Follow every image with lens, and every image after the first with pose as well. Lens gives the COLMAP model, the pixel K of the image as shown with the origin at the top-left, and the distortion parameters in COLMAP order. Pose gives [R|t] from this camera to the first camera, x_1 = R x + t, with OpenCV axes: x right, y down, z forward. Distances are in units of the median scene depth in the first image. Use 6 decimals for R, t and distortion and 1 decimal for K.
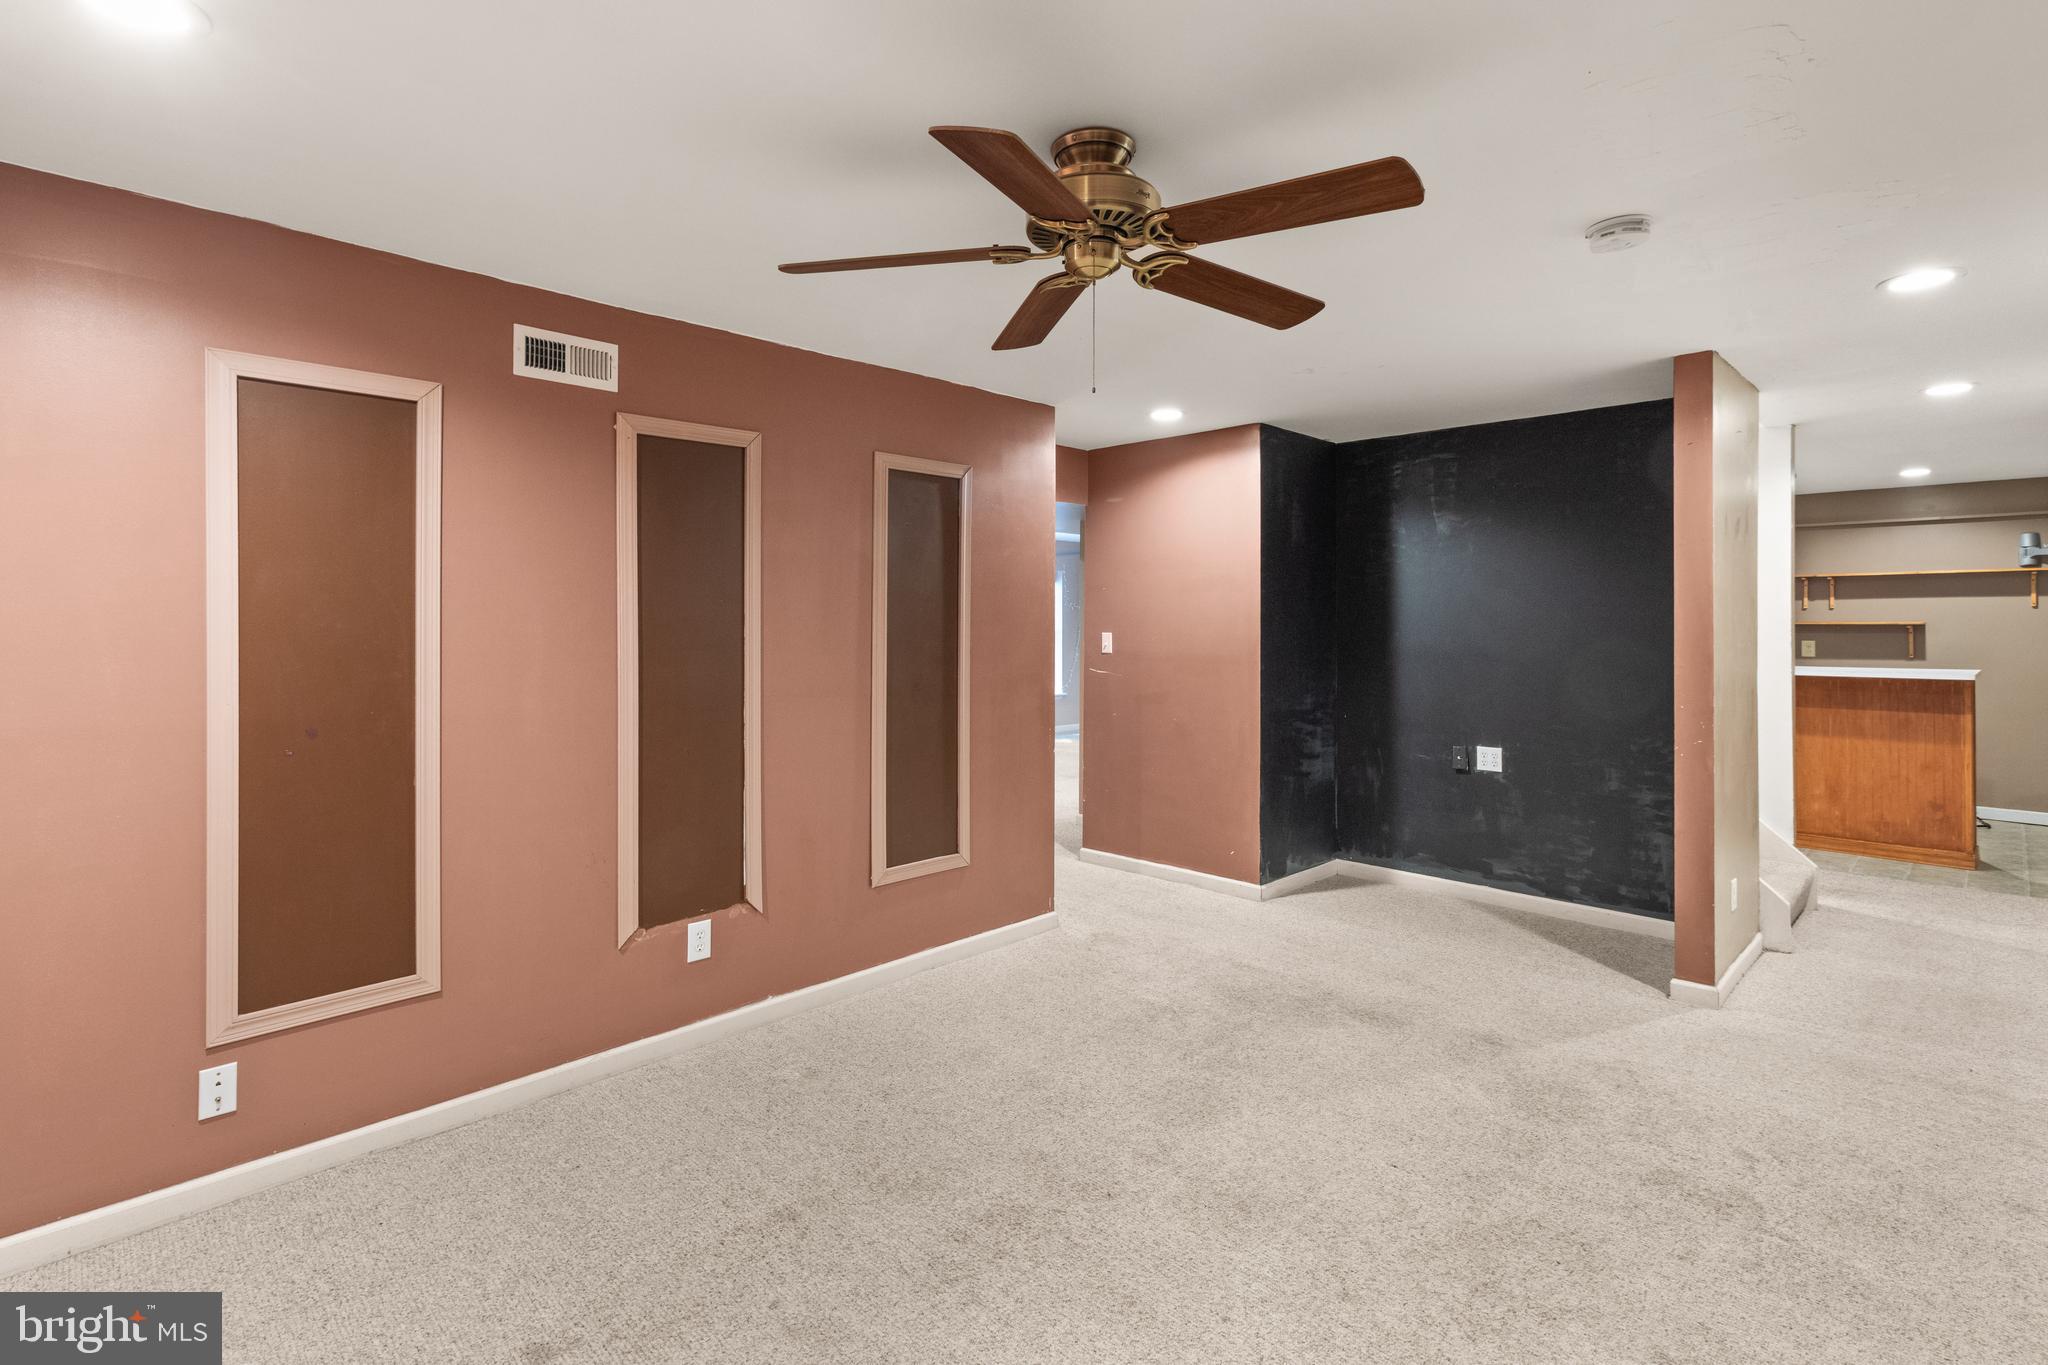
lens RADIAL K [[969.6, 0, 1020.5], [0, 969.6, 621.3], [0, 0, 1]] dist [-0.007186, 0.001529]
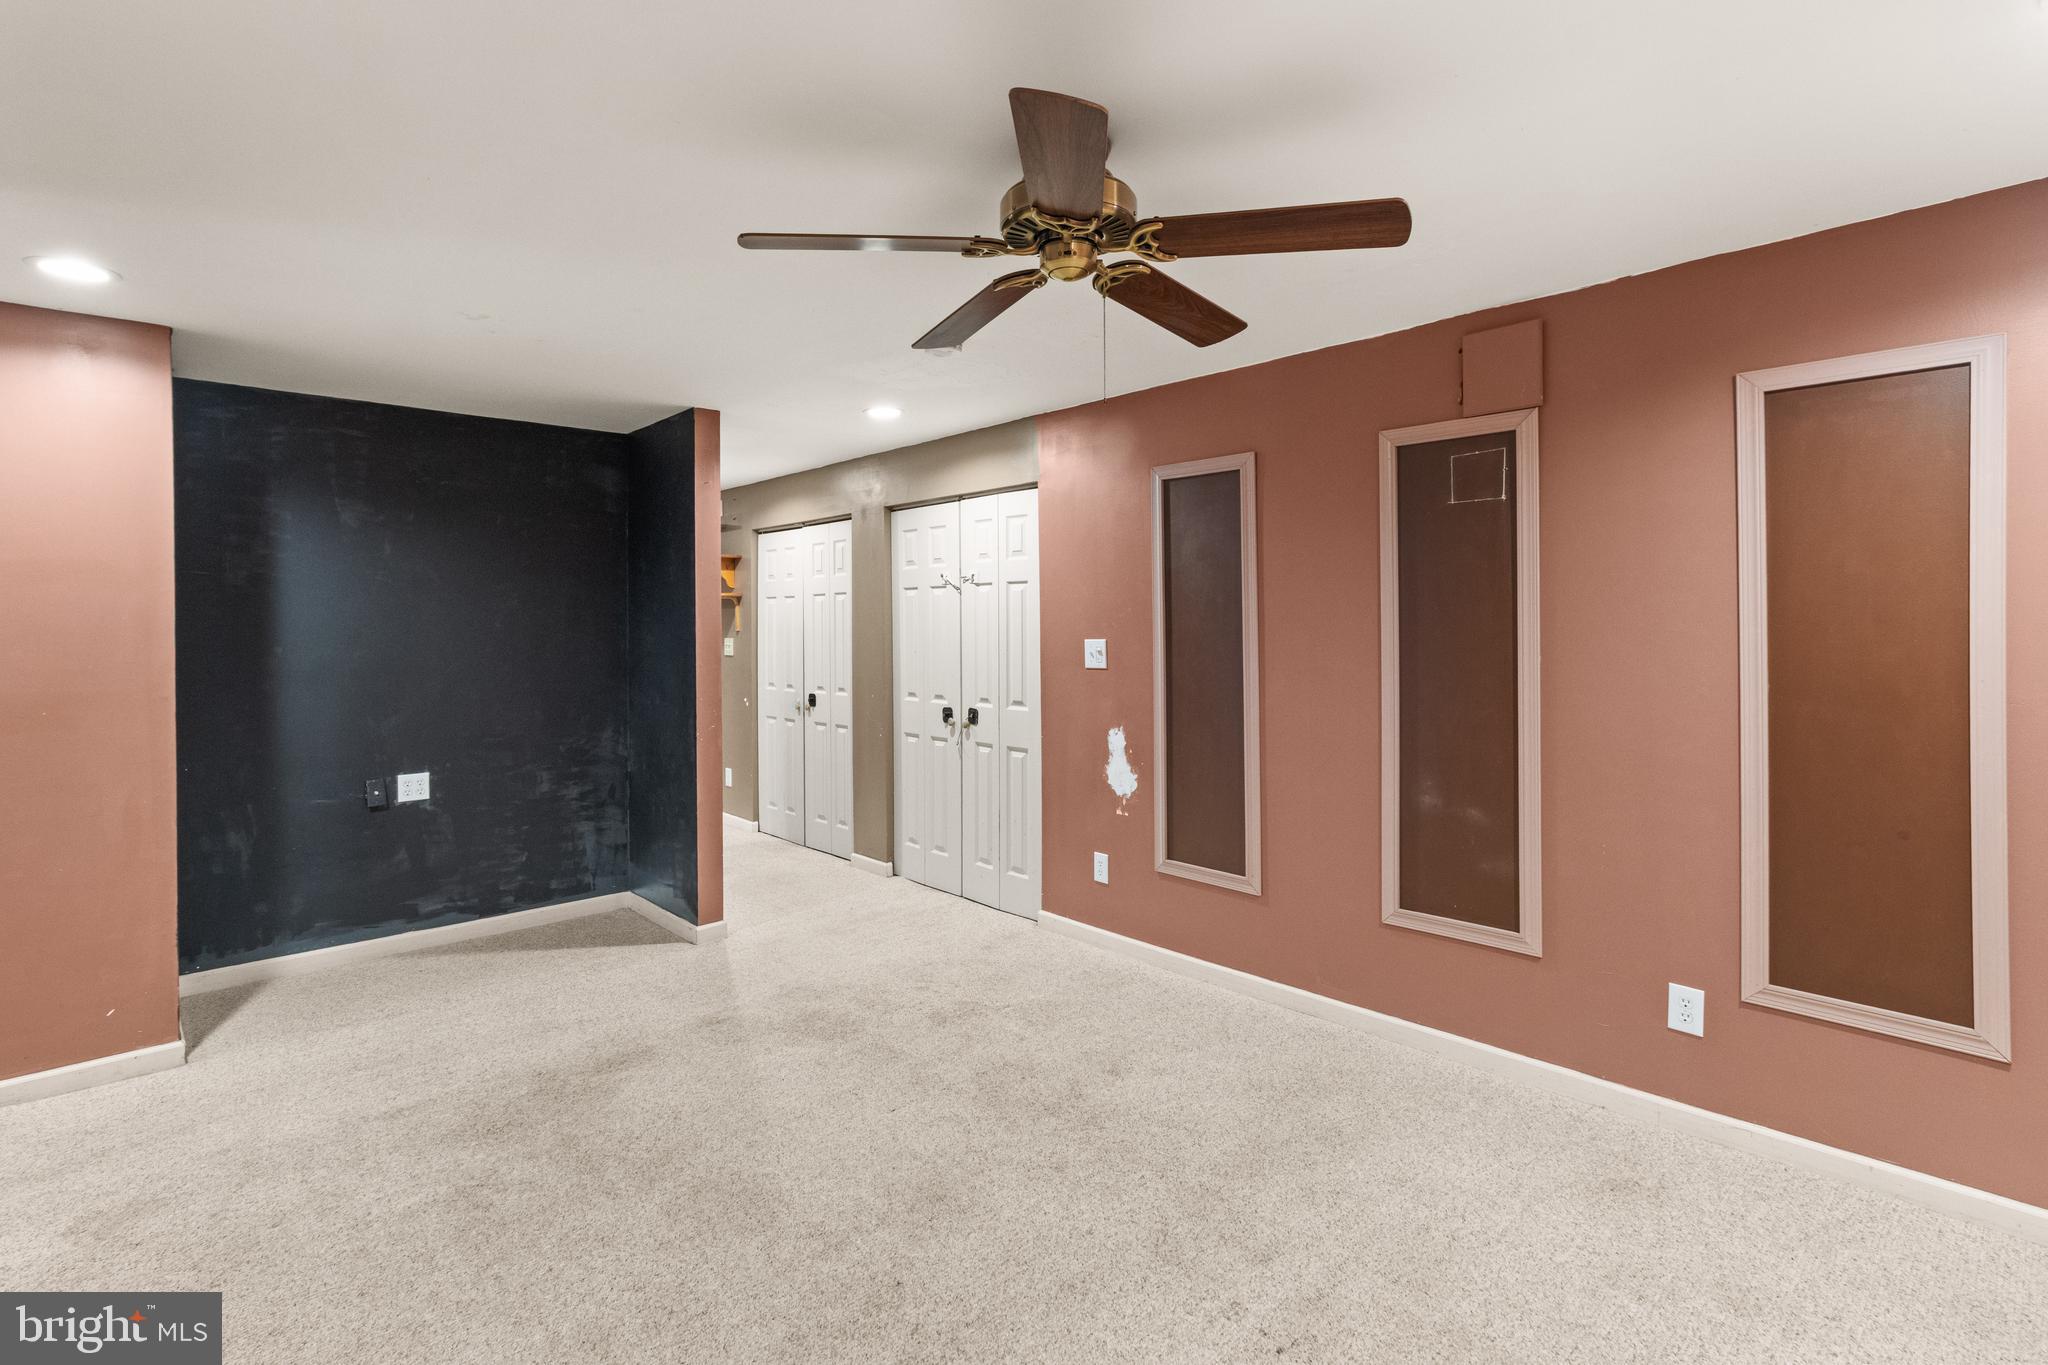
lens RADIAL K [[969.6, 0, 1005.5], [0, 969.6, 630.4], [0, 0, 1]] dist [-0.007186, 0.001529]
pose [[0.041648, -0.004944, 0.999120, -0.535422], [0.008809, 0.999951, 0.004580, -0.000754], [-0.999094, 0.008610, 0.041690, 0.595457]]
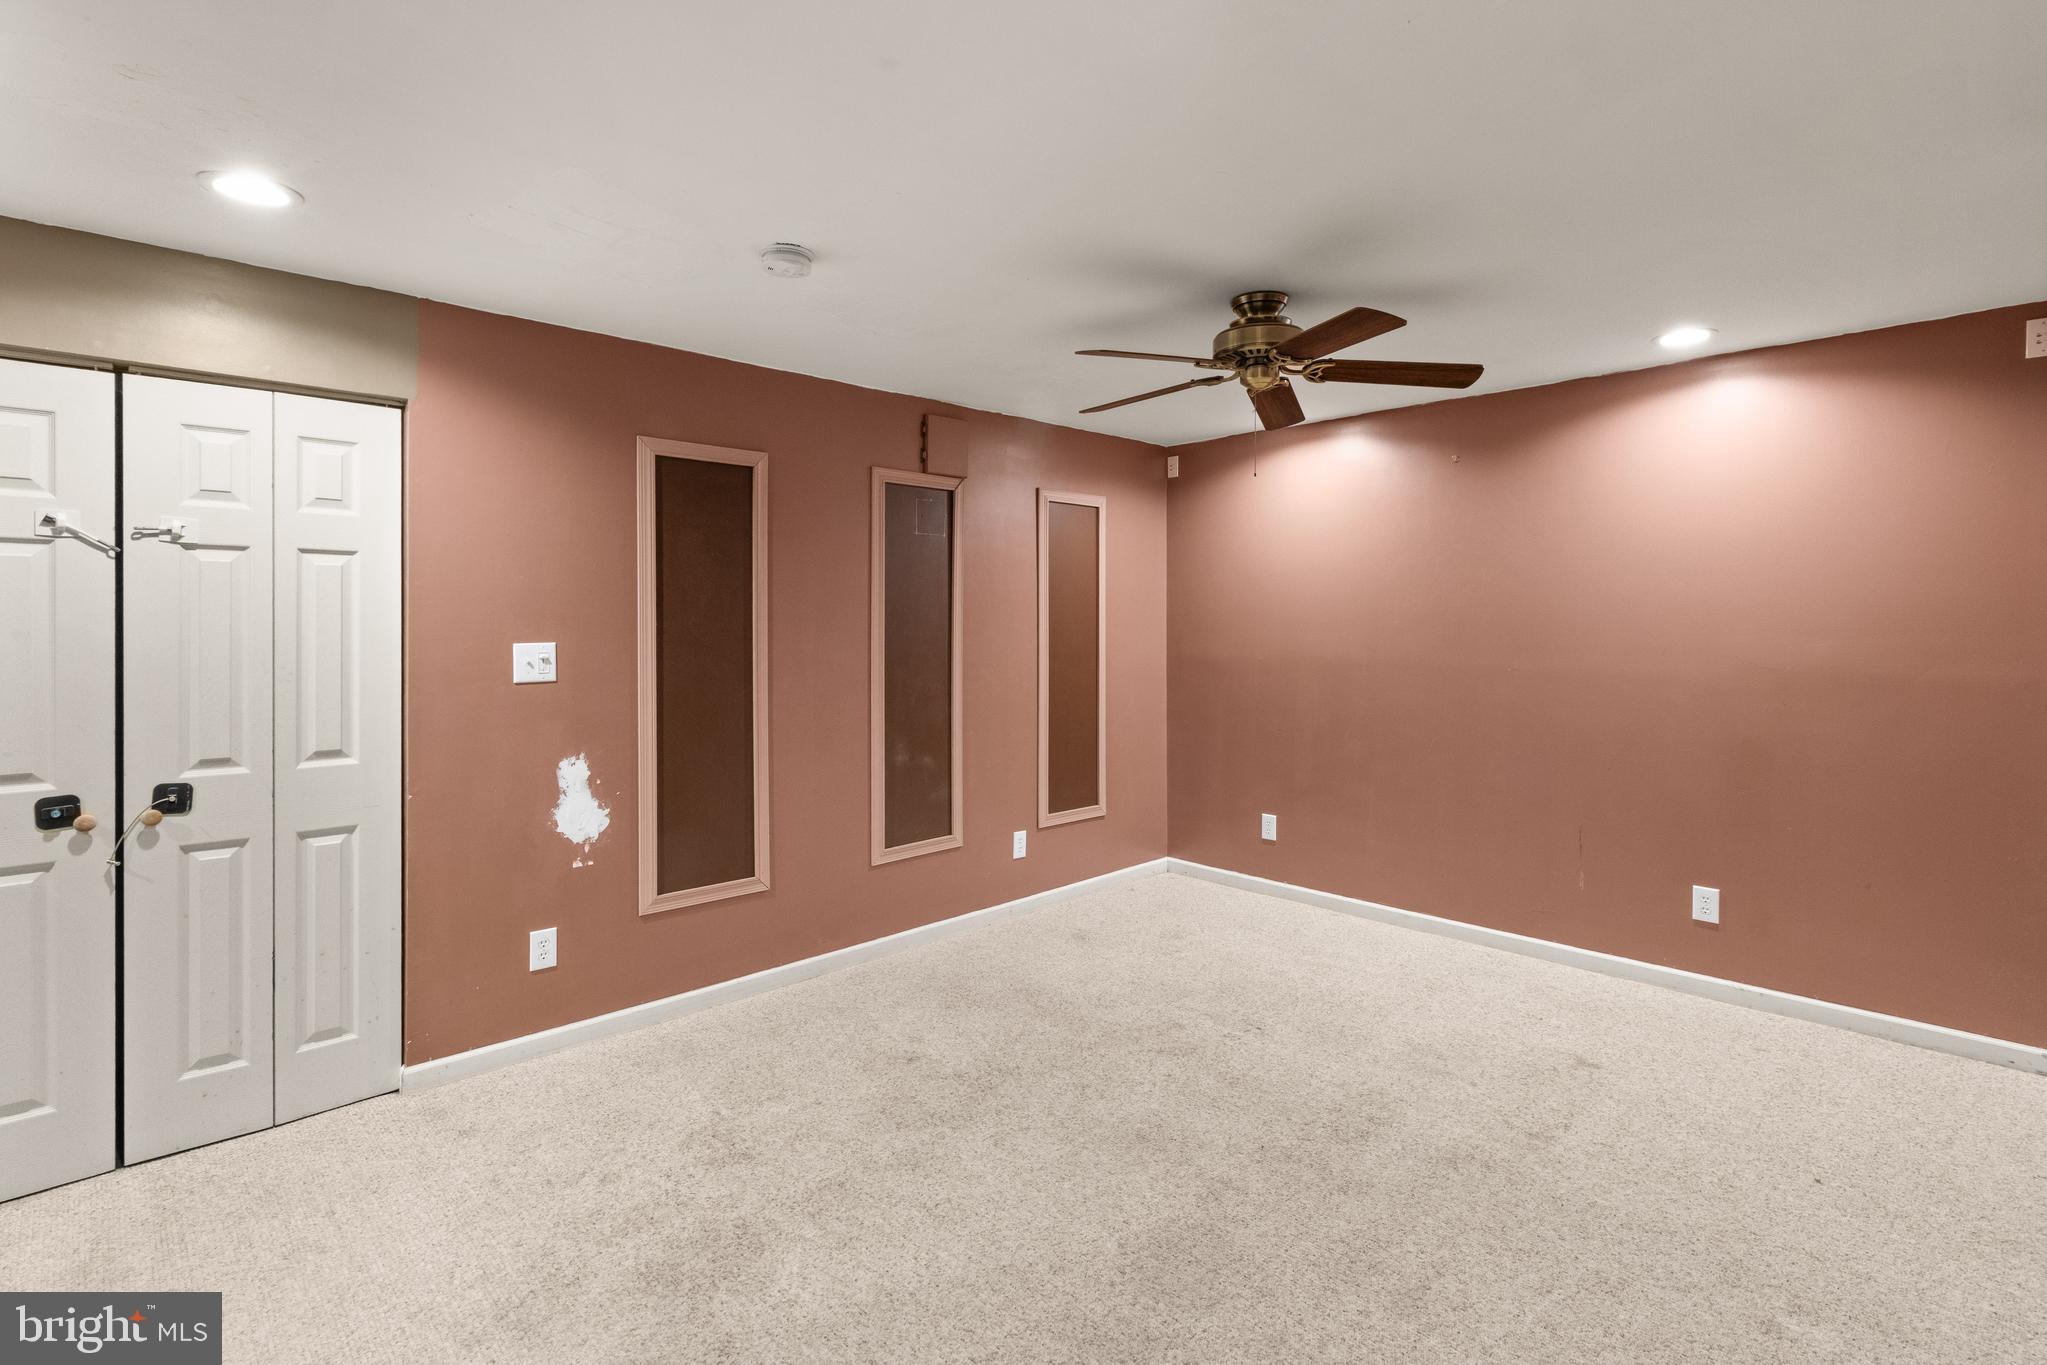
lens RADIAL K [[969.1, 0, 1028.3], [0, 969.1, 628.6], [0, 0, 1]] dist [-0.007186, 0.001529]
pose [[-0.999854, 0.004238, 0.016553, 0.231957], [0.004375, 0.999957, 0.008227, -0.001737], [-0.016517, 0.008299, -0.999829, 1.444858]]
